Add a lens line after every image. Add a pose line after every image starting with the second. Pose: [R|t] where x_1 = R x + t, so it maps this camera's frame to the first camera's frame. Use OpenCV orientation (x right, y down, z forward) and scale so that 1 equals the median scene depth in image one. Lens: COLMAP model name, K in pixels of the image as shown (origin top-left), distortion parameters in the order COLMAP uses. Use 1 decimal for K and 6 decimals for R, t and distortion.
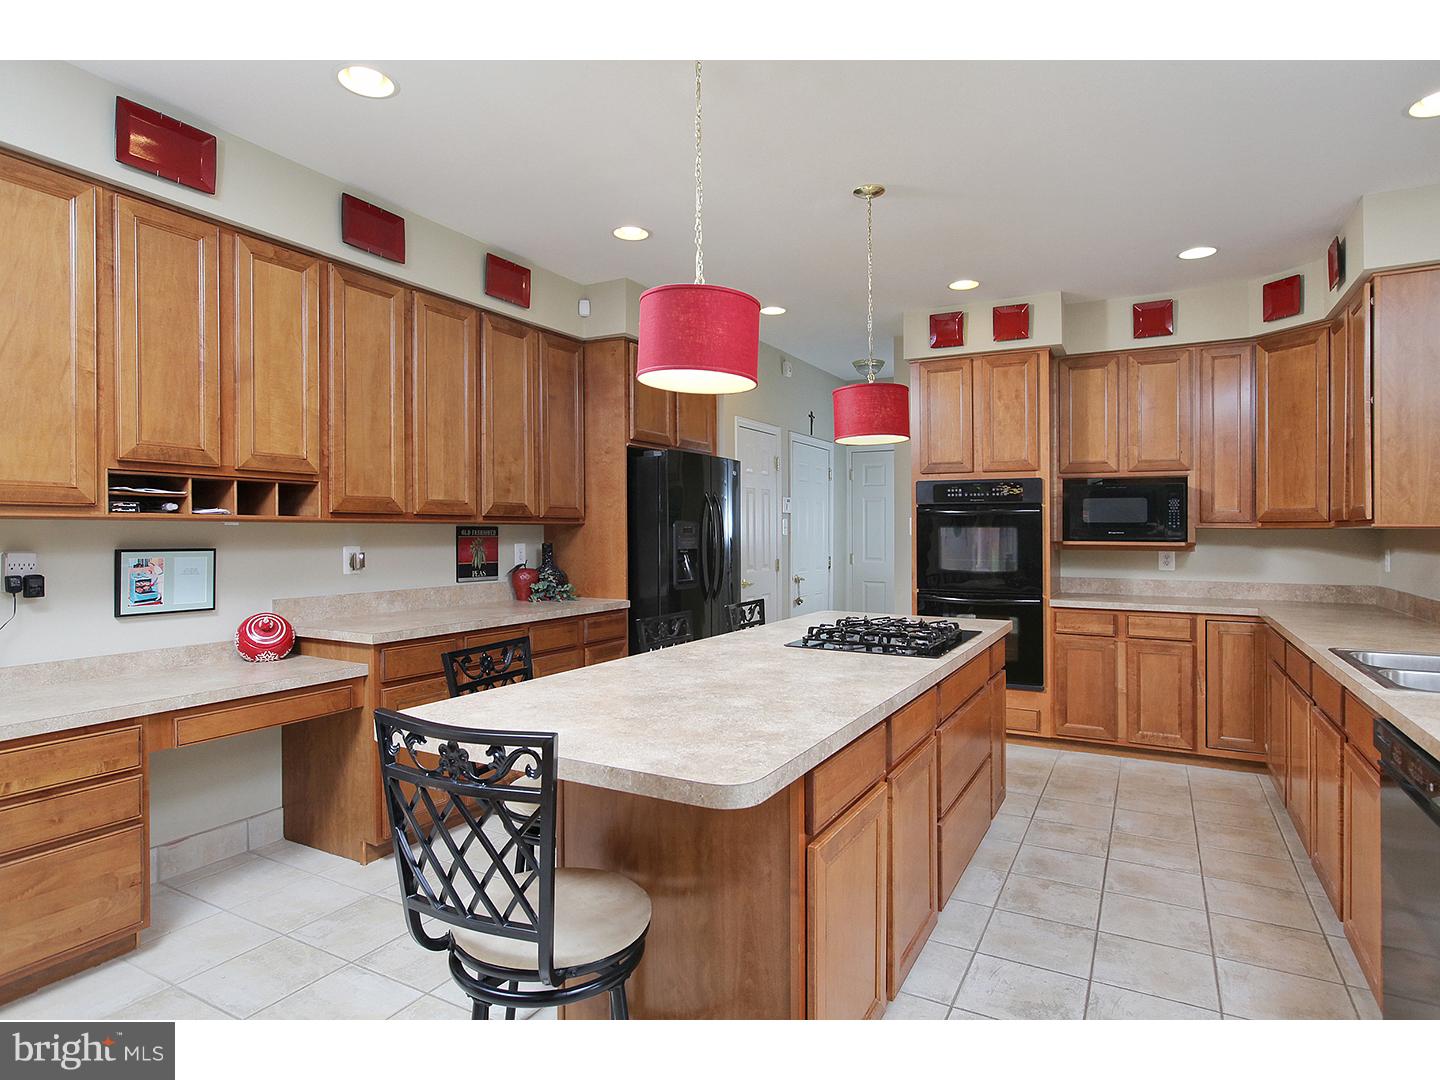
lens RADIAL K [[791.9, 0, 719.5], [0, 791.9, 526.3], [0, 0, 1]] dist [-0.003605, -0.000166]
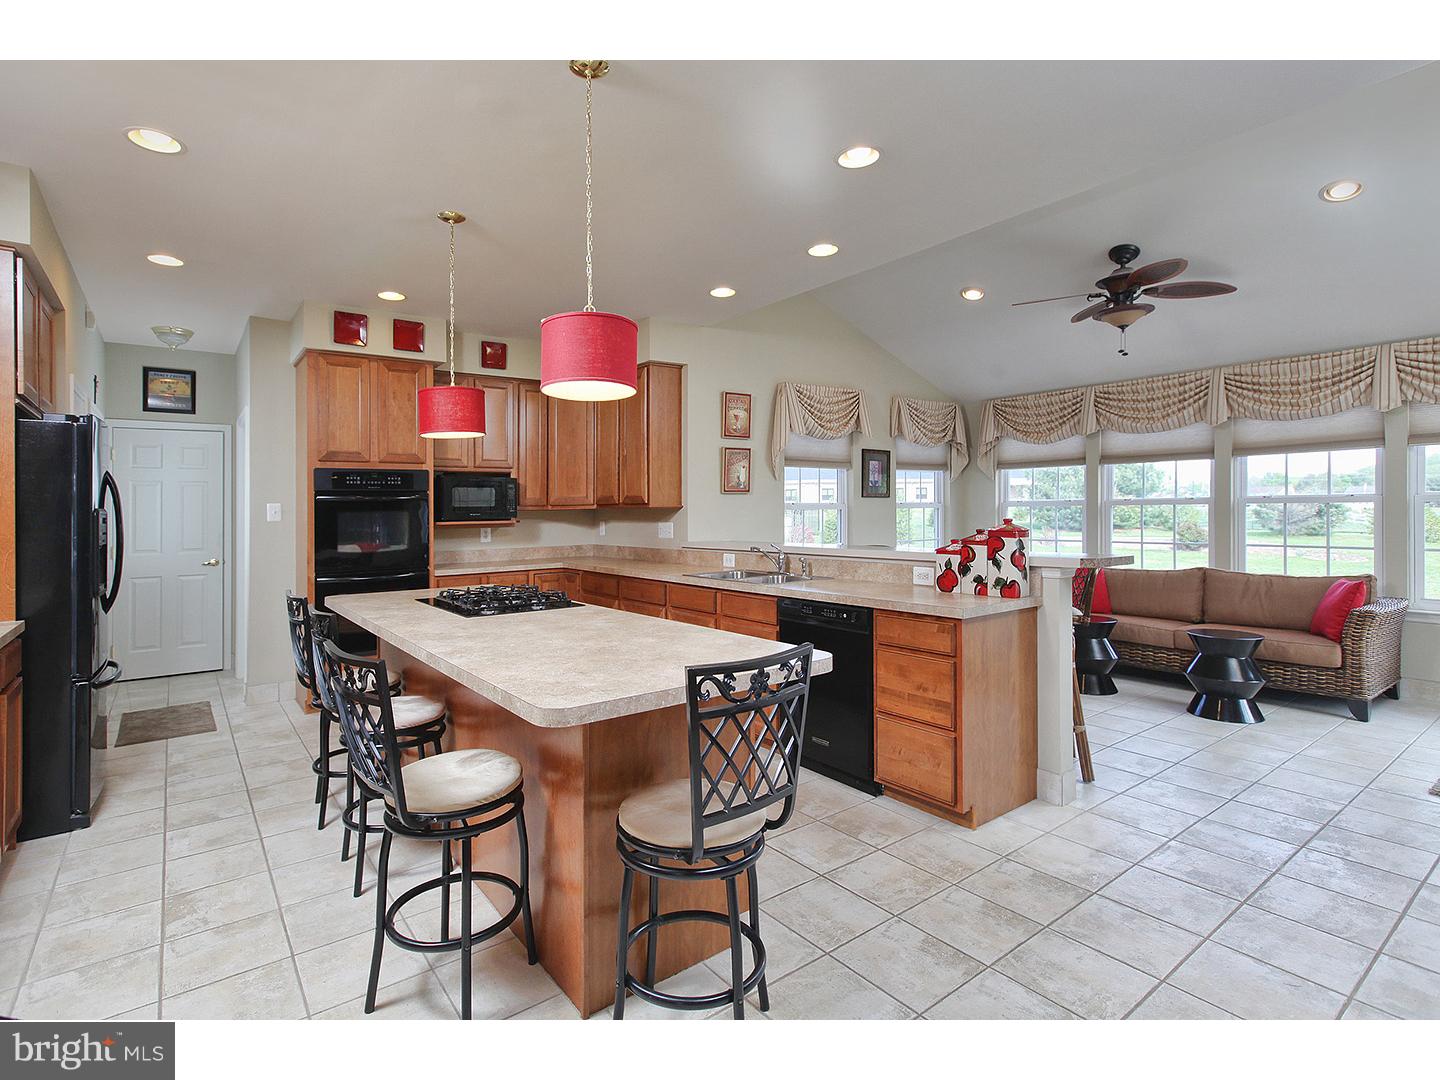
lens RADIAL K [[713.3, 0, 716.0], [0, 713.3, 532.3], [0, 0, 1]] dist [-0.005585, 0.000371]
pose [[0.409628, -0.040912, 0.911335, -0.402400], [0.013186, 0.999155, 0.038928, -0.003119], [-0.912157, -0.003929, 0.409821, 0.155191]]
